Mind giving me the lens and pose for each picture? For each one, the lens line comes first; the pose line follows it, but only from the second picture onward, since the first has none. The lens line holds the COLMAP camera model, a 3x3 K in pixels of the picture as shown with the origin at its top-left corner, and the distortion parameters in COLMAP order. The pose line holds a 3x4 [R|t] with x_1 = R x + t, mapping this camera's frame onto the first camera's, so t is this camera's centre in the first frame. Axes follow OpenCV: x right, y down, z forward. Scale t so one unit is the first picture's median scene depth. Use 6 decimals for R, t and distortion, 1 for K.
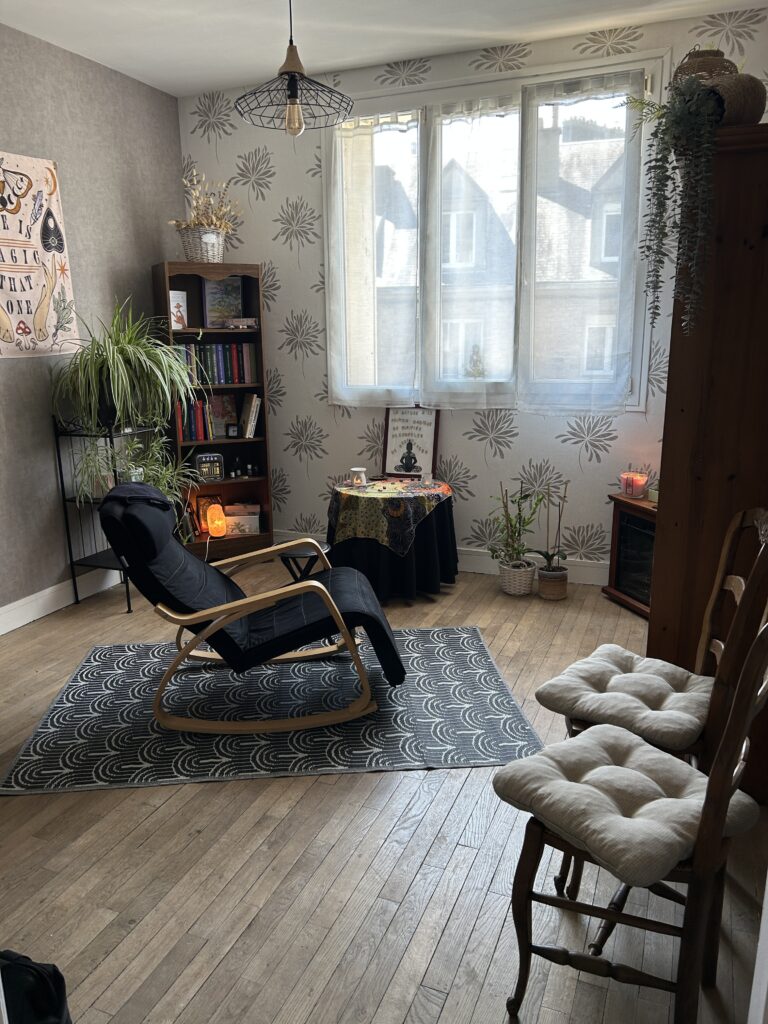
lens RADIAL K [[748.8, 0, 384.0], [0, 748.8, 512.0], [0, 0, 1]] dist [0.035407, -0.001439]
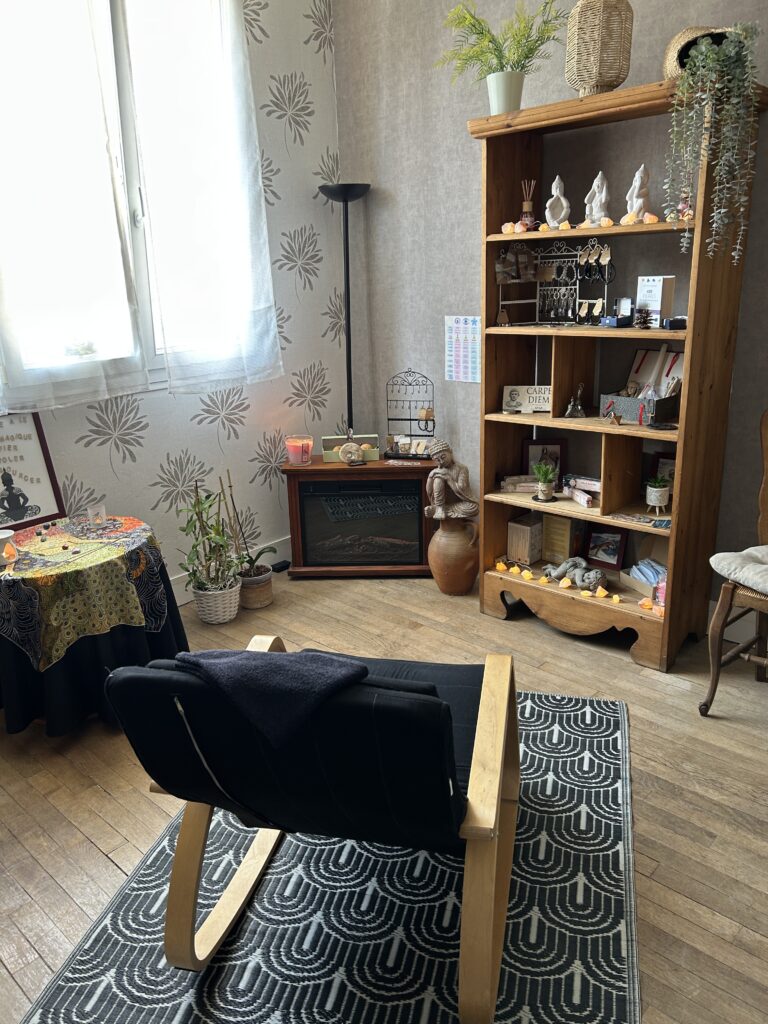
lens RADIAL K [[748.8, 0, 384.0], [0, 748.8, 512.0], [0, 0, 1]] dist [0.035407, -0.001439]
pose [[0.373202, -0.287881, 0.881955, -0.426404], [0.248243, 0.946962, 0.204055, -0.117937], [-0.893921, 0.142785, 0.424873, 0.488613]]
